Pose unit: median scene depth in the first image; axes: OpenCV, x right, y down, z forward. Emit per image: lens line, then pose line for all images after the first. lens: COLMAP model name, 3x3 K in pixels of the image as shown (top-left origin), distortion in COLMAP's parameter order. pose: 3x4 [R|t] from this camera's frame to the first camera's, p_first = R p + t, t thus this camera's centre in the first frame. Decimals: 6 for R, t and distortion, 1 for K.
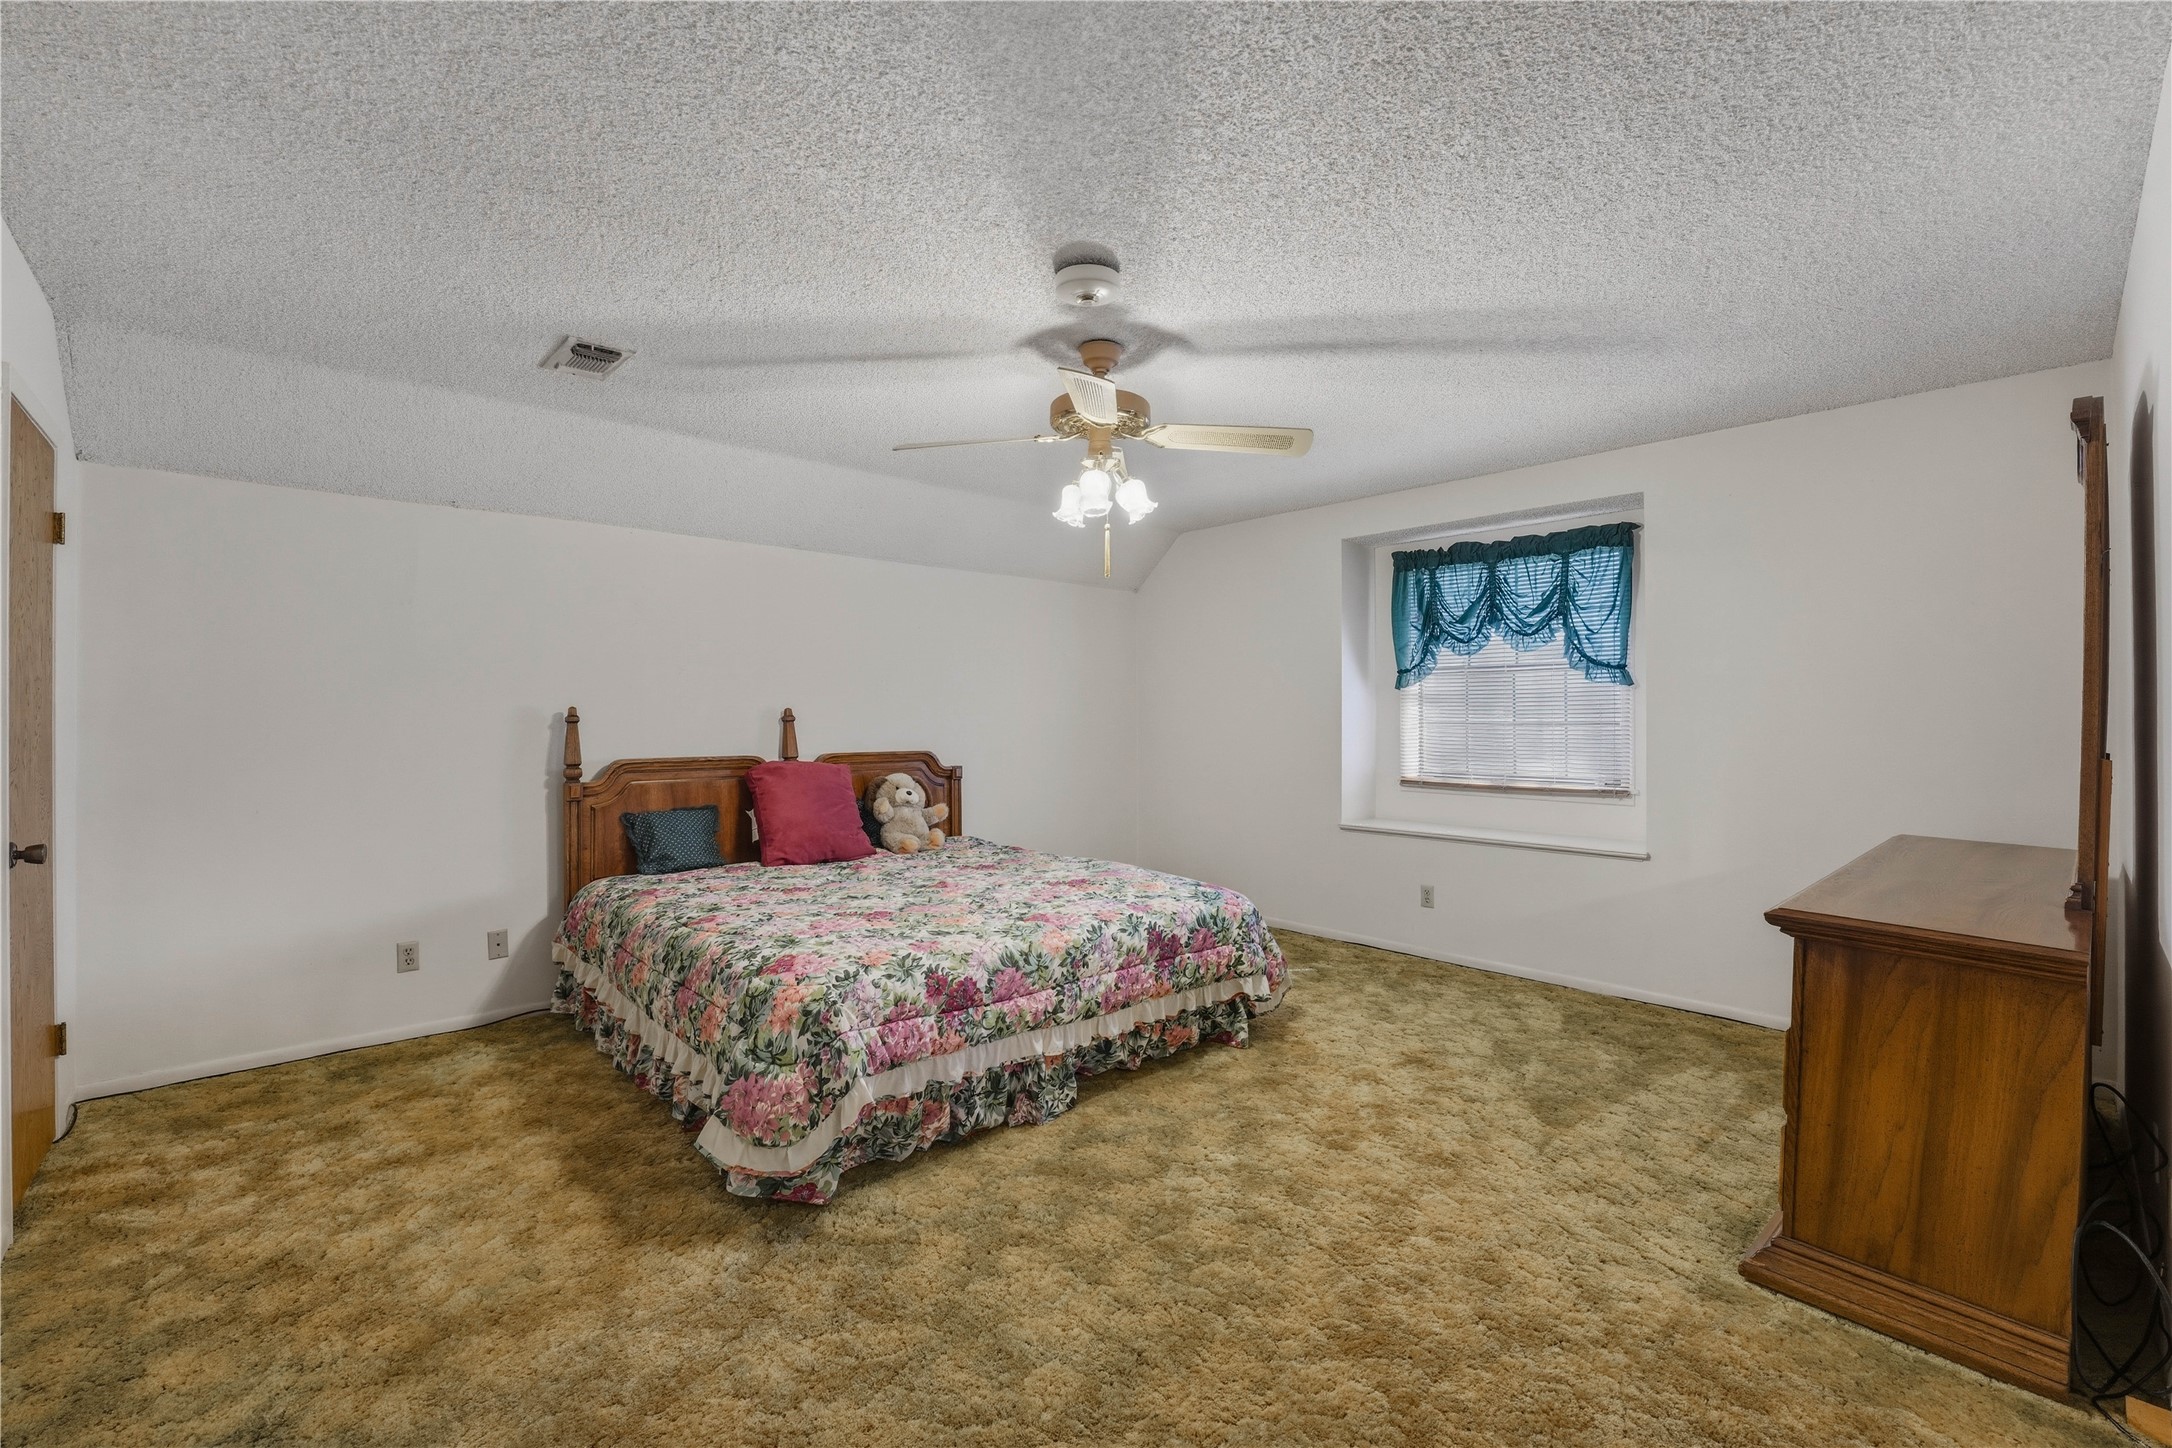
lens RADIAL K [[928.3, 0, 1095.6], [0, 928.3, 699.6], [0, 0, 1]] dist [-0.005723, -0.000056]
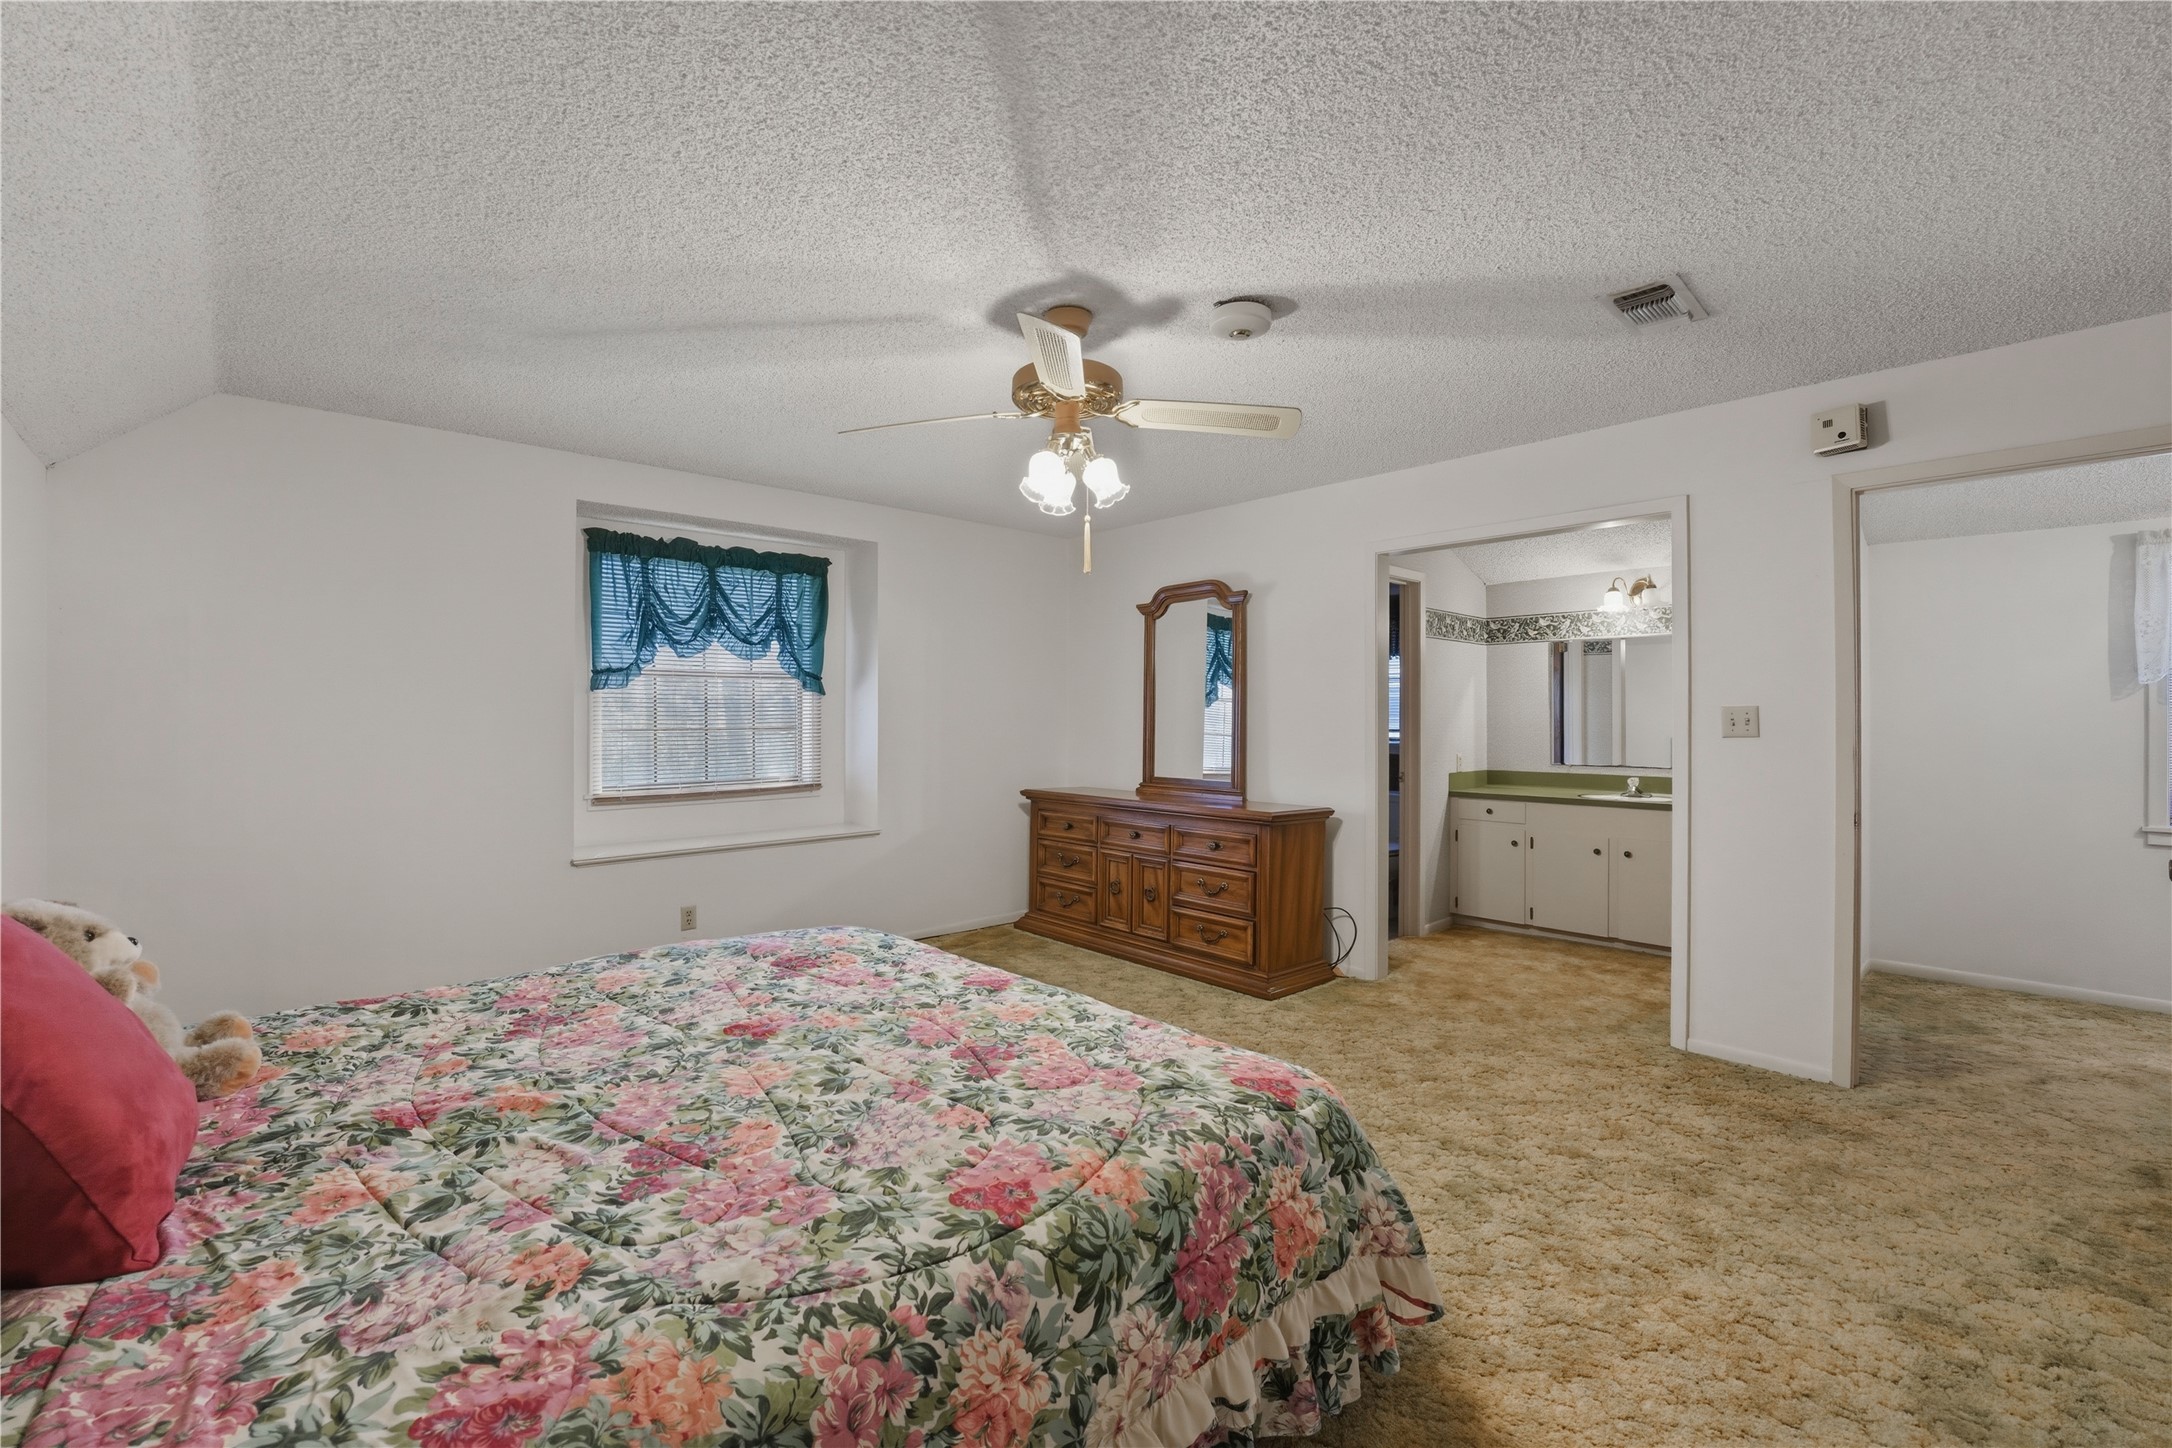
lens RADIAL K [[900.5, 0, 1086.0], [0, 900.5, 724.0], [0, 0, 1]] dist [0.002129, 0.000023]
pose [[0.026491, -0.008428, 0.999614, -0.569293], [-0.010128, 0.999911, 0.008698, 0.008657], [-0.999598, -0.010355, 0.026404, 0.618752]]
